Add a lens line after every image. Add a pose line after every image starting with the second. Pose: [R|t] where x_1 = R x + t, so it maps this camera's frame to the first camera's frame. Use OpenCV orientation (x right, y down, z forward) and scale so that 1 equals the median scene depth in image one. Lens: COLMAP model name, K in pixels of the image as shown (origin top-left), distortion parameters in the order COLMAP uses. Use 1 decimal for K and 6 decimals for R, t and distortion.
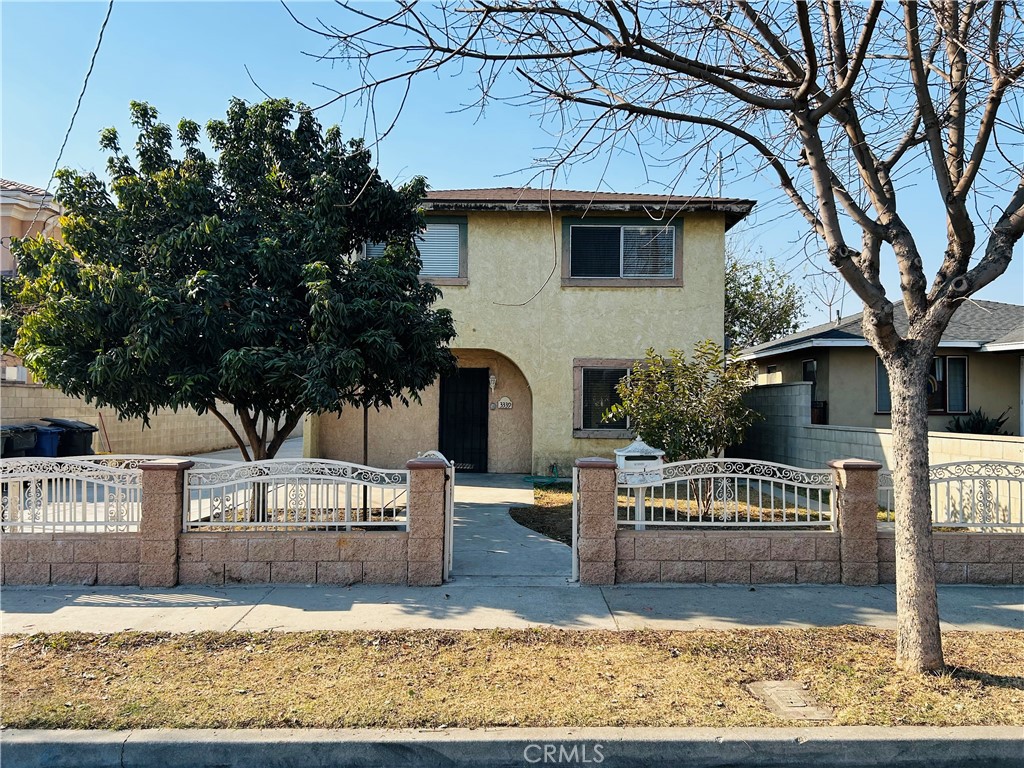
lens RADIAL K [[759.5, 0, 511.8], [0, 759.5, 400.3], [0, 0, 1]] dist [0.115369, 0.000043]
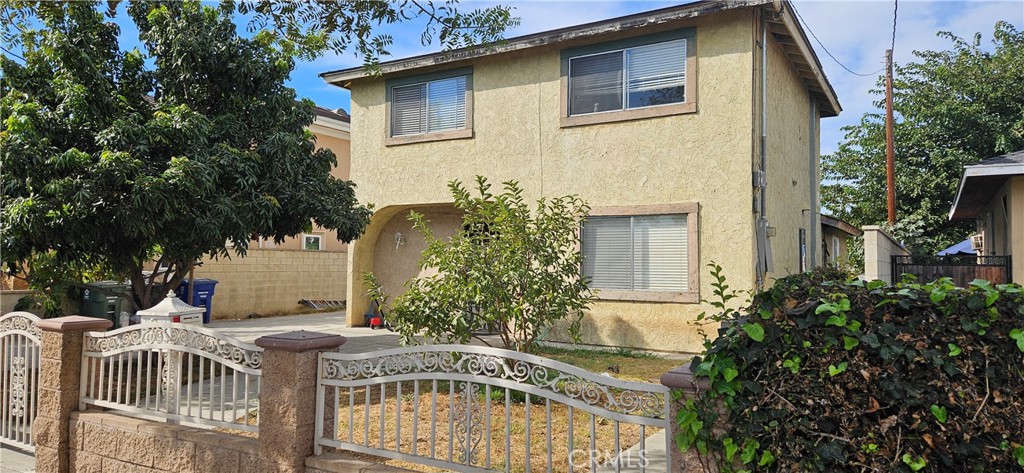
lens RADIAL K [[675.4, 0, 512.0], [0, 675.4, 236.5], [0, 0, 1]] dist [0.086338, -0.000941]
pose [[0.857714, -0.021789, -0.513665, 0.421229], [0.001870, 0.999227, -0.039264, 0.009279], [0.514124, 0.032717, 0.857092, 0.294782]]
